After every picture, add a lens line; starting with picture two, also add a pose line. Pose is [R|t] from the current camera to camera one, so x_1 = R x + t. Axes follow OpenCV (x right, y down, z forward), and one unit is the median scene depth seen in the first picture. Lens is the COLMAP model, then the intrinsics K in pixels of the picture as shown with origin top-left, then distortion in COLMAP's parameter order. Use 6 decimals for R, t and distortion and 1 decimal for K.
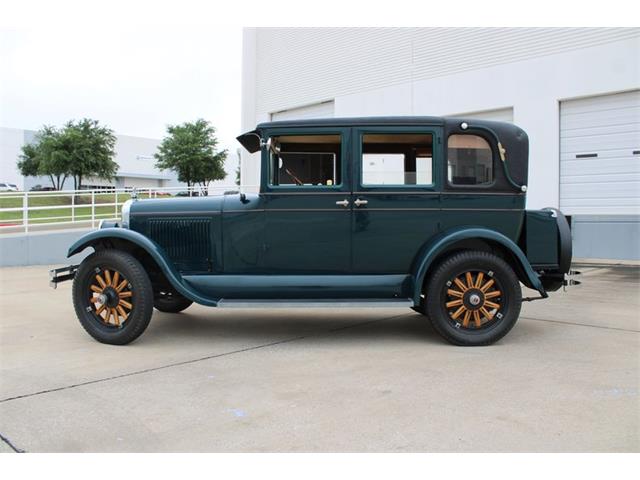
lens RADIAL K [[532.0, 0, 319.3], [0, 532.0, 237.5], [0, 0, 1]] dist [-0.168599, 0.151078]
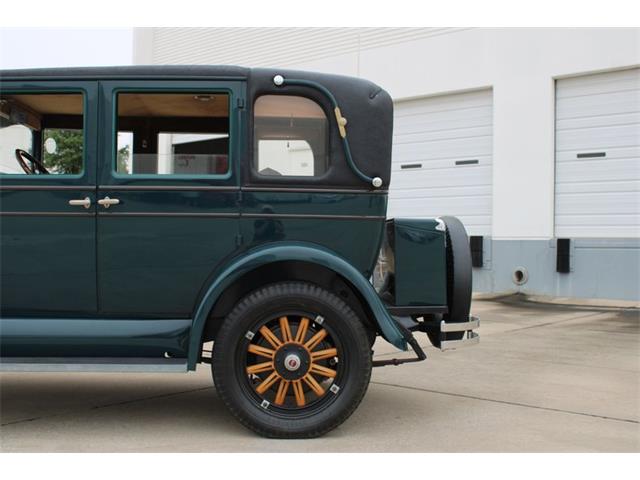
lens RADIAL K [[713.6, 0, 318.8], [0, 713.6, 242.2], [0, 0, 1]] dist [-0.113852, 0.008612]
pose [[0.998186, 0.012407, 0.058907, 0.274361], [-0.010193, 0.999236, -0.037742, 0.009456], [-0.059330, 0.037073, 0.997550, 0.162656]]
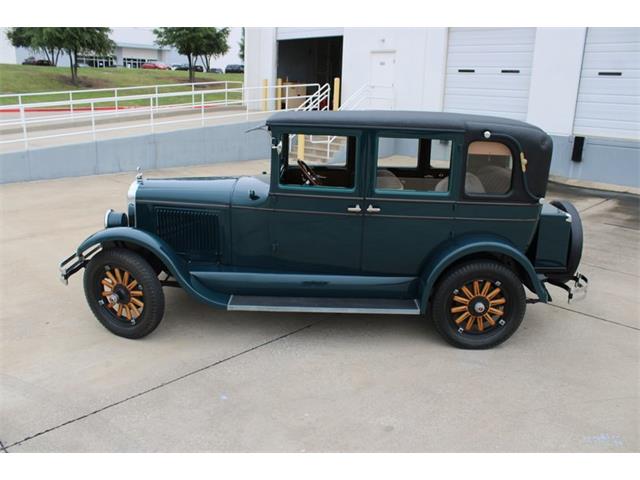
lens RADIAL K [[532.0, 0, 319.3], [0, 532.0, 237.5], [0, 0, 1]] dist [-0.168599, 0.151078]
pose [[0.999558, 0.029725, -0.000572, -0.018668], [-0.028713, 0.970186, 0.240654, -0.247428], [0.007708, -0.240531, 0.970611, 0.041056]]
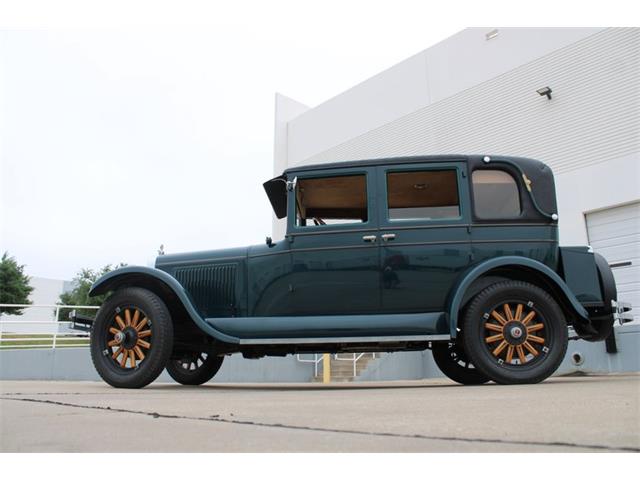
lens RADIAL K [[532.0, 0, 319.3], [0, 532.0, 237.5], [0, 0, 1]] dist [-0.168599, 0.151078]
pose [[0.998137, -0.027183, -0.054629, 0.004323], [0.010208, 0.957058, -0.289718, 0.218031], [0.060159, 0.288620, 0.955552, 0.055602]]
